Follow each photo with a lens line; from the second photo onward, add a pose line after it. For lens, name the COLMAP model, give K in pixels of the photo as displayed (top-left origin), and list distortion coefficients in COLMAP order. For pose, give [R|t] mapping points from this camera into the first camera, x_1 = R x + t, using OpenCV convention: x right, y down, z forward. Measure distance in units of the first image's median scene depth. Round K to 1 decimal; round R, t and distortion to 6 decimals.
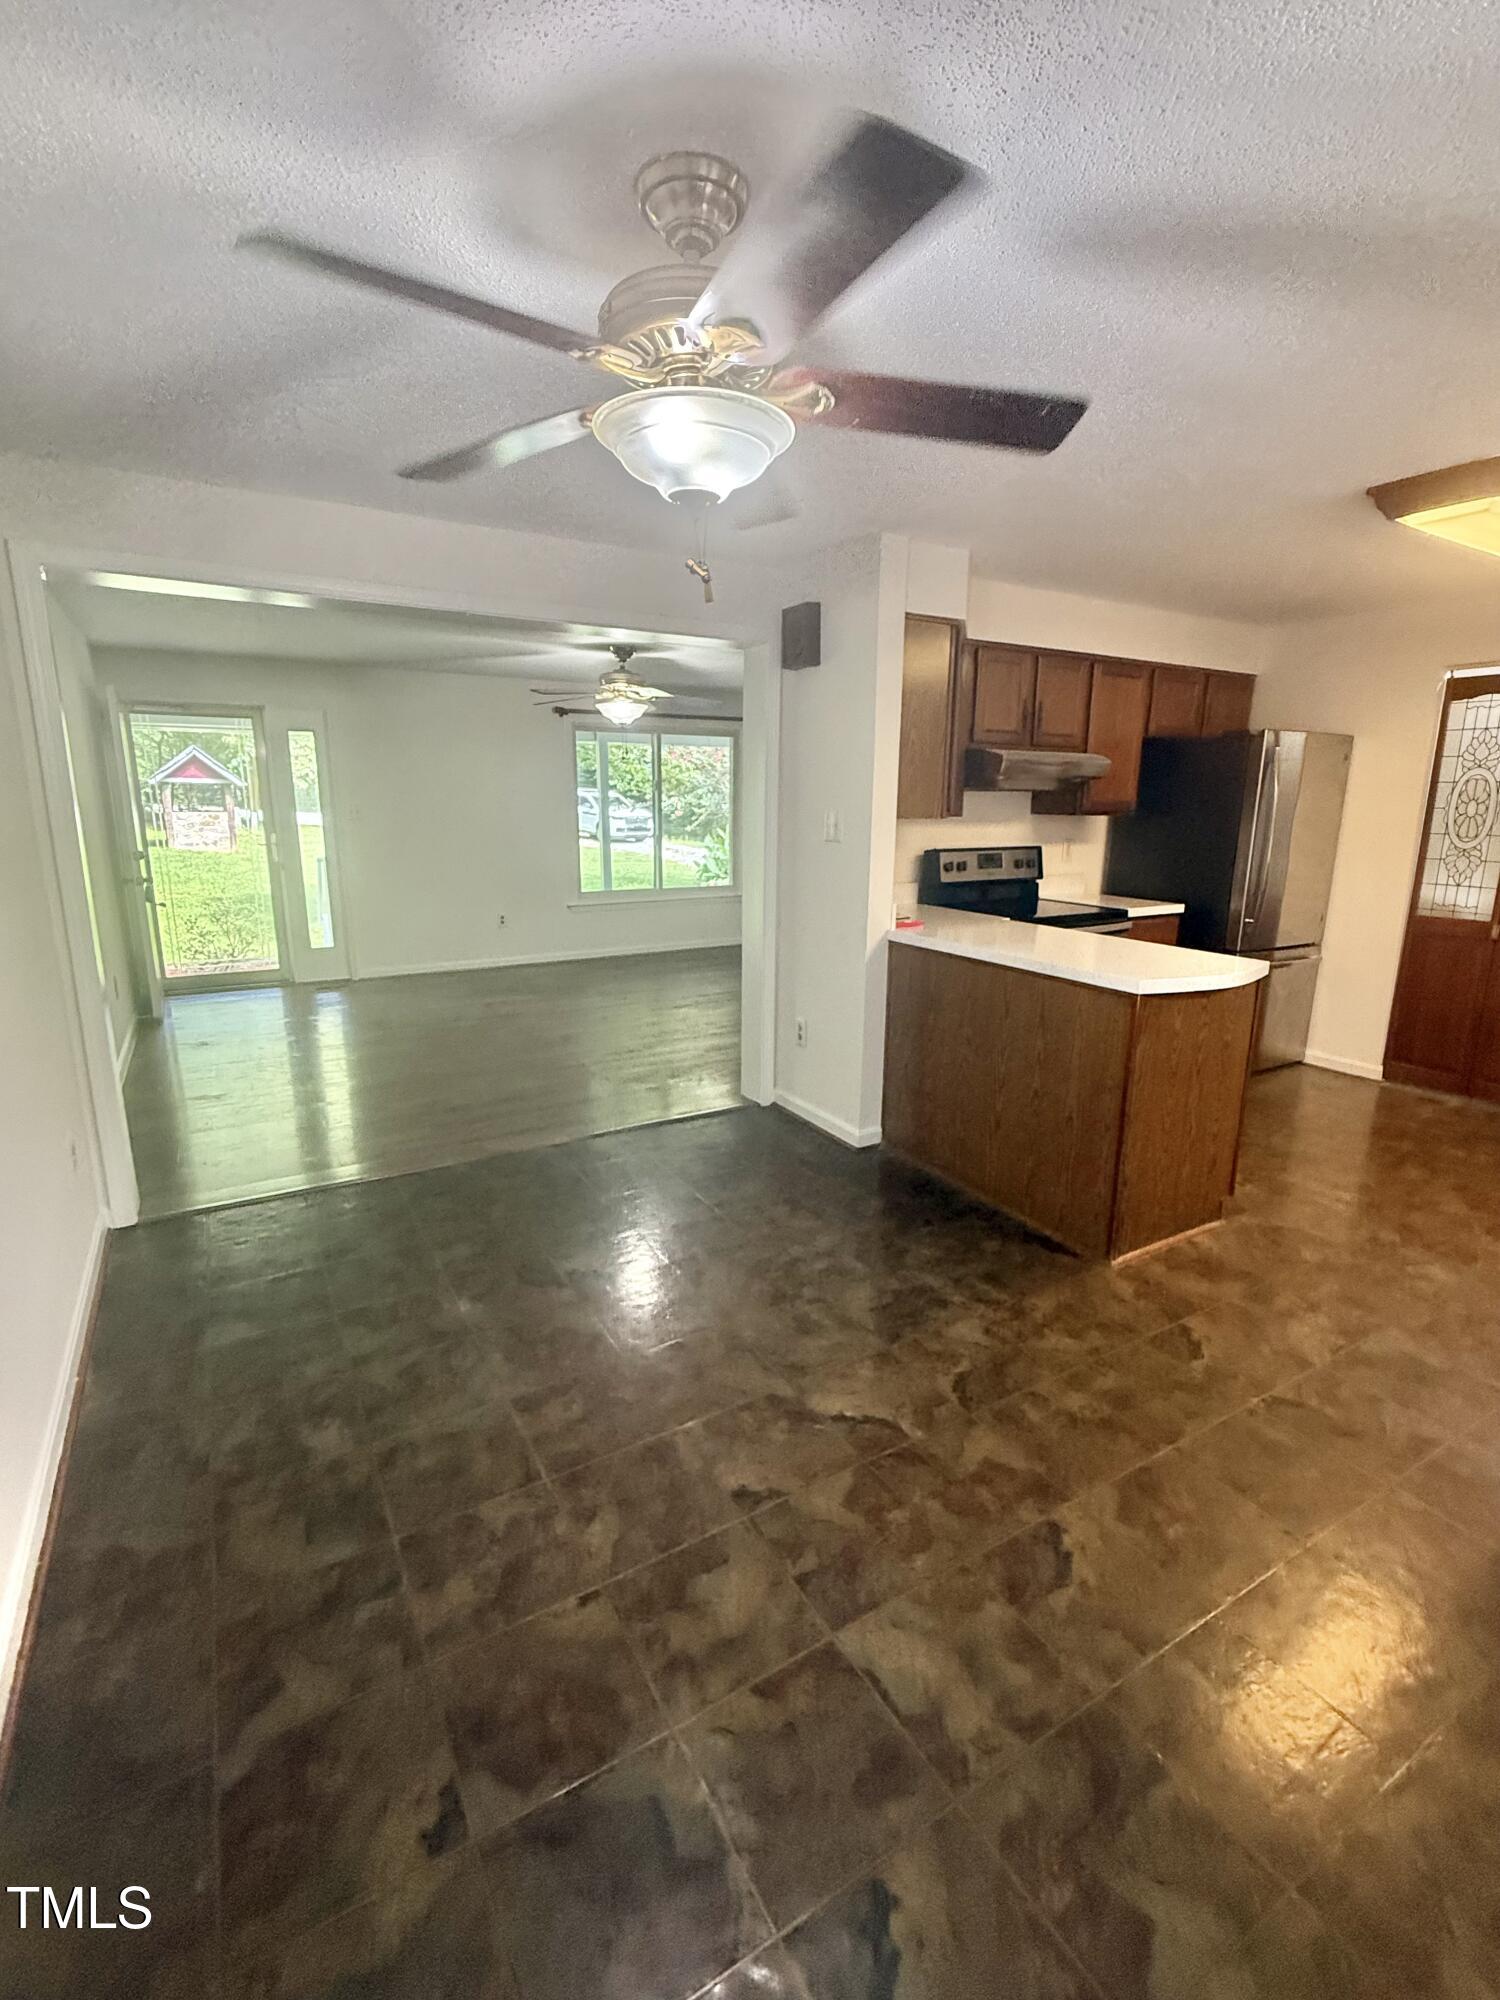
lens RADIAL K [[913.8, 0, 751.2], [0, 913.8, 1002.2], [0, 0, 1]] dist [-0.001956, -0.000923]
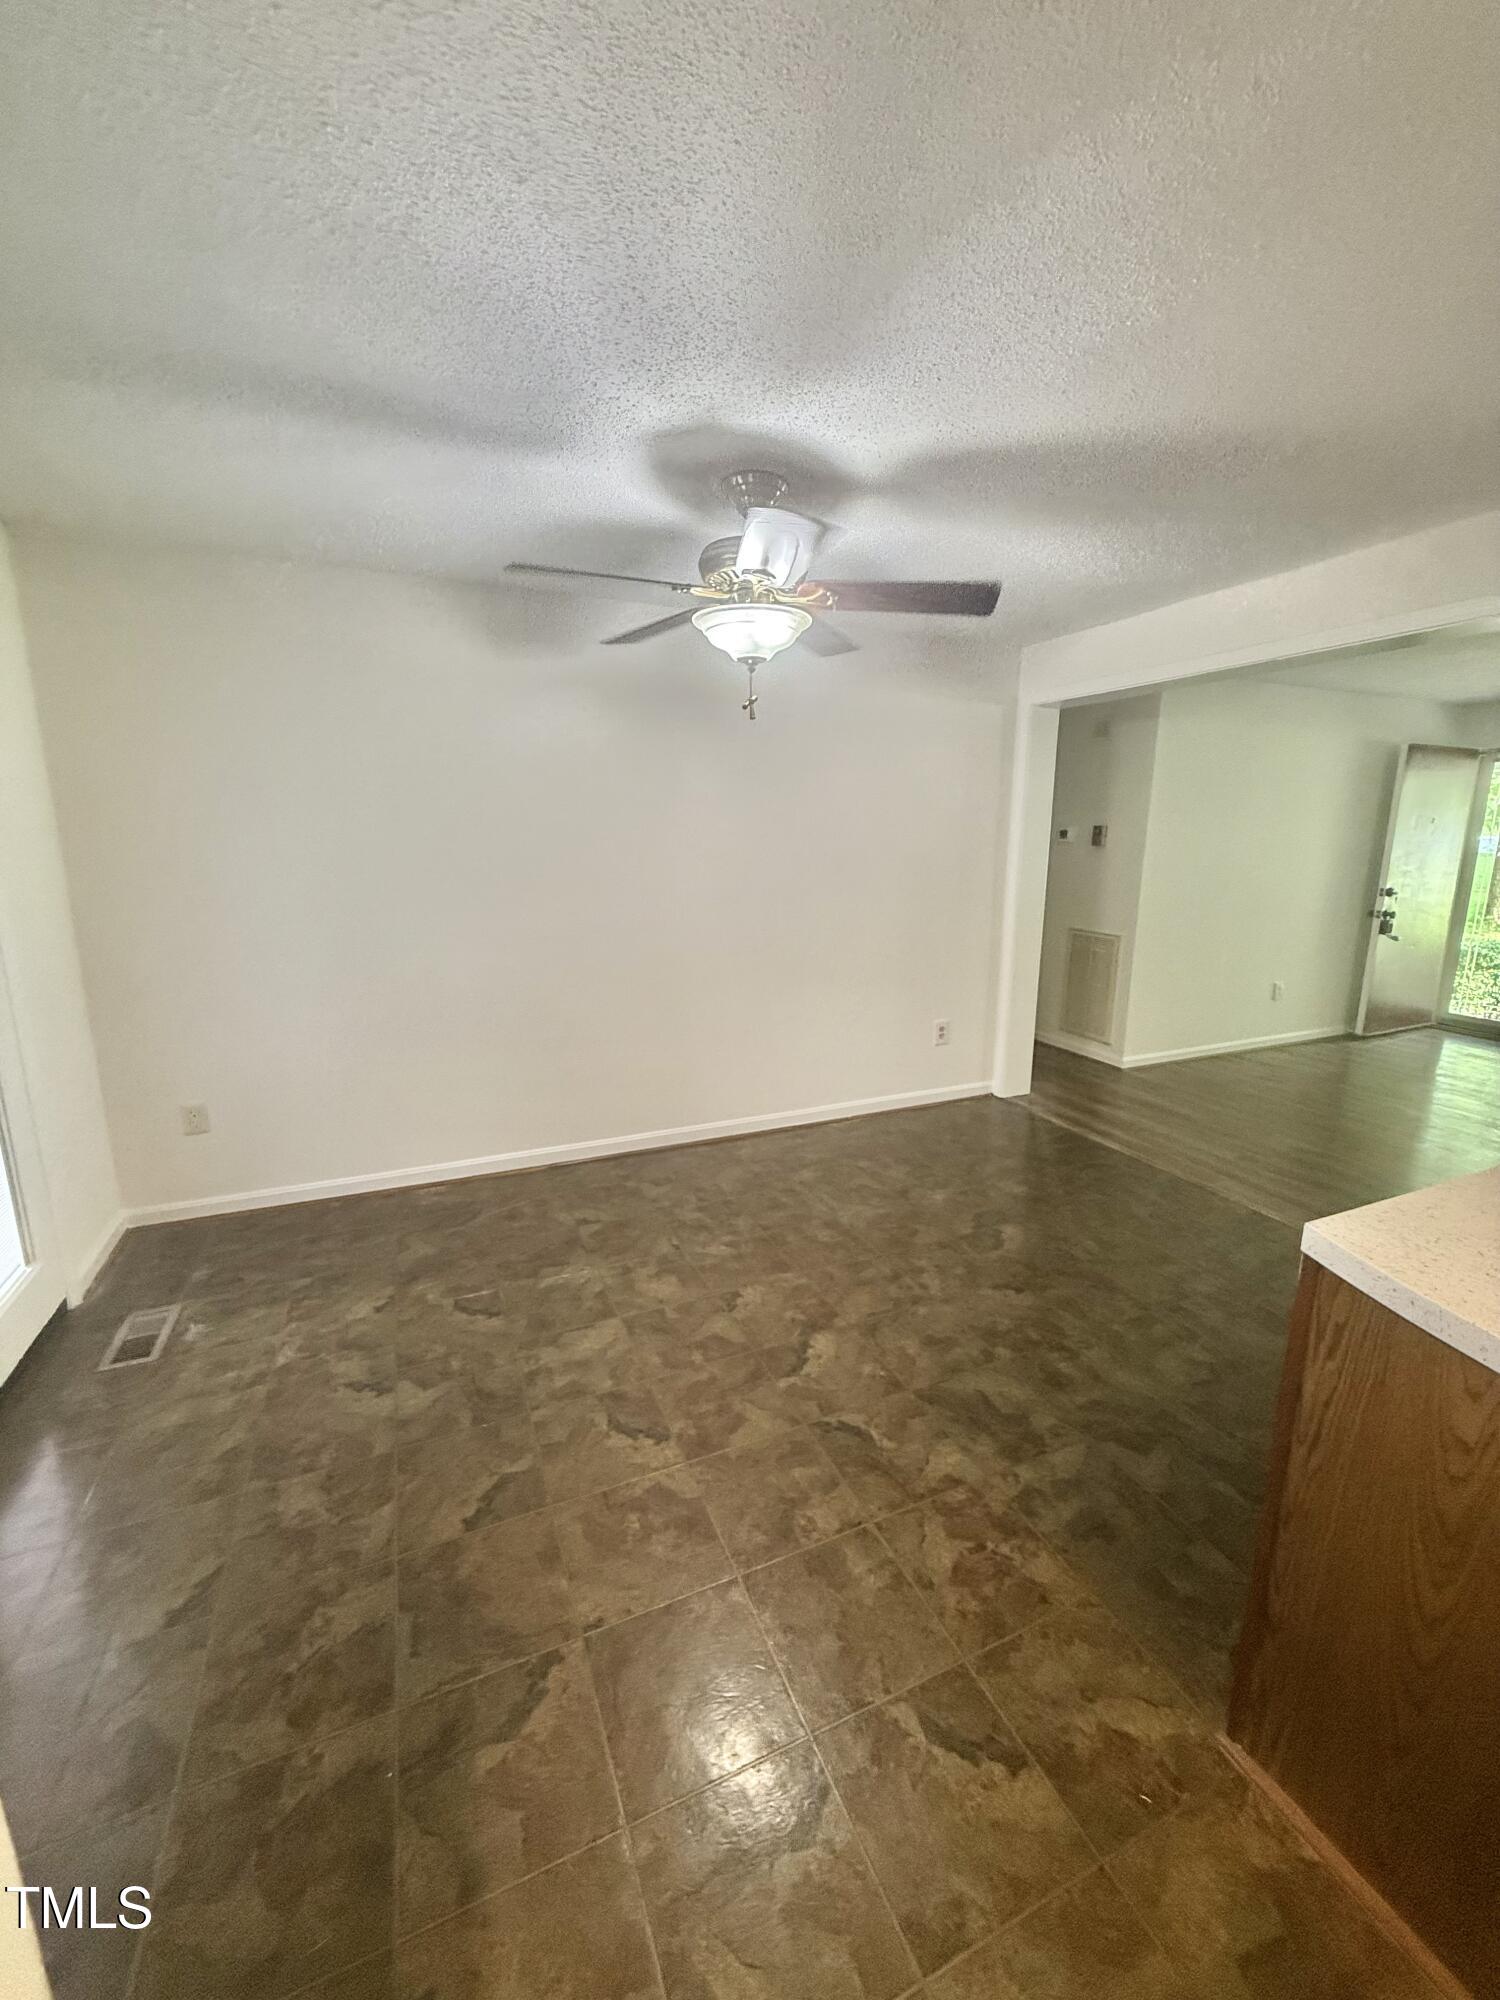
lens RADIAL K [[797.1, 0, 750.7], [0, 797.1, 993.3], [0, 0, 1]] dist [0.001755, 0.000006]
pose [[-0.124434, 0.192471, -0.973381, 1.090673], [-0.223760, 0.950292, 0.216510, -0.212459], [0.966668, 0.244745, -0.075182, 0.927404]]
